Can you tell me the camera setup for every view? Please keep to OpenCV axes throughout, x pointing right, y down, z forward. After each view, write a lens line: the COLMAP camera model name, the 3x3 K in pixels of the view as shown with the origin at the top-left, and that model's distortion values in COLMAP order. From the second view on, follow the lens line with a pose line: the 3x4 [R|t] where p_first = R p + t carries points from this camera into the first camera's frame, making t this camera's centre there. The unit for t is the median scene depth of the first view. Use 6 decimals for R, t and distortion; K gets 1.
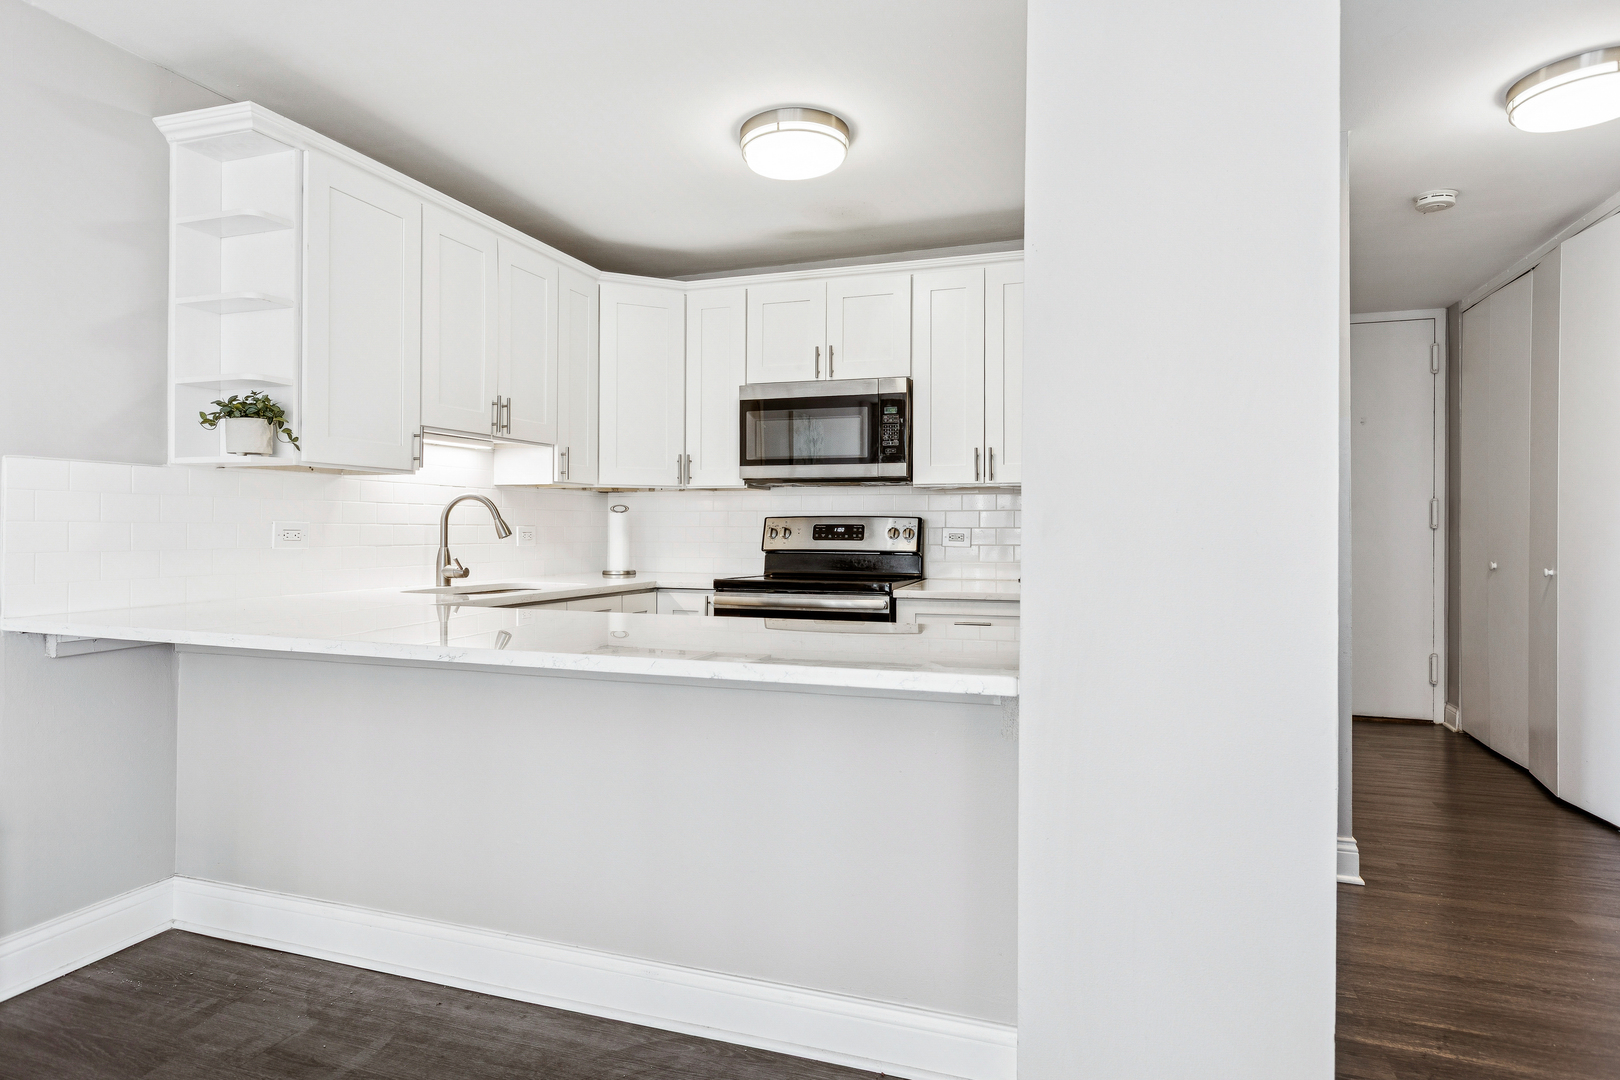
lens RADIAL K [[923.8, 0, 810.0], [0, 923.8, 540.0], [0, 0, 1]] dist [0.002778, 0.000583]
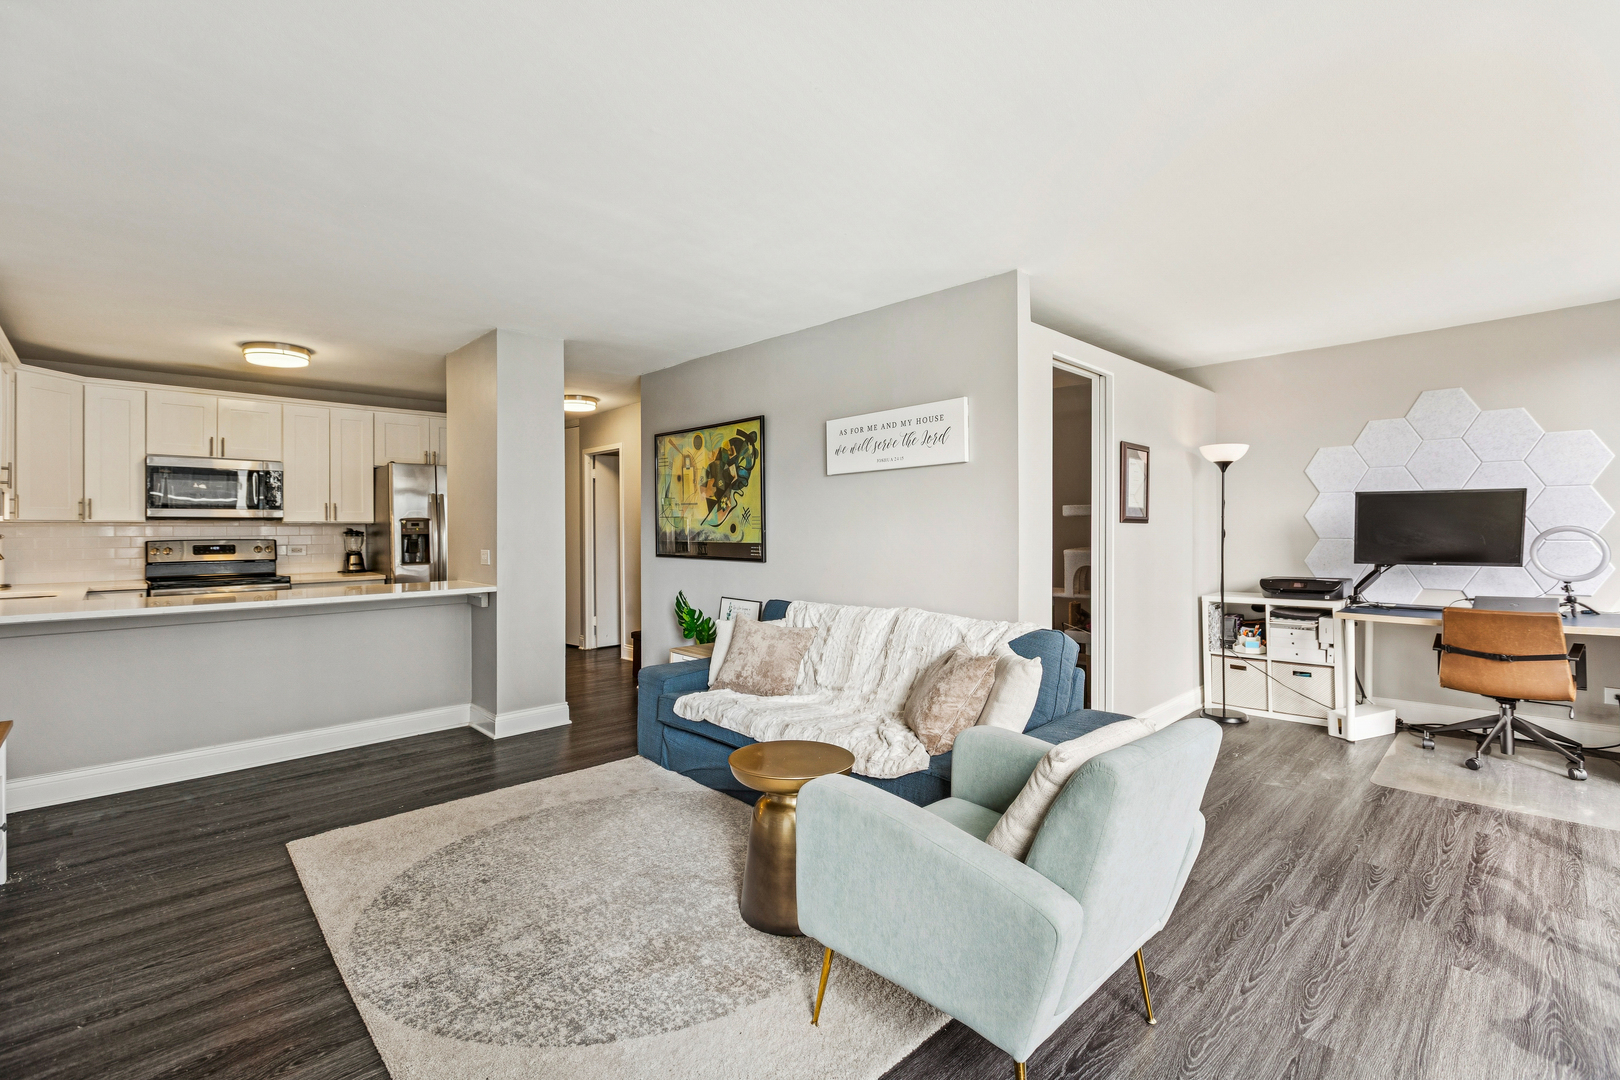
lens RADIAL K [[718.4, 0, 805.9], [0, 718.4, 533.5], [0, 0, 1]] dist [0.000147, -0.000072]
pose [[0.455636, -0.010148, 0.890108, -0.655238], [0.020266, 0.999794, 0.001025, -0.017689], [-0.889935, 0.017572, 0.455748, -0.523933]]
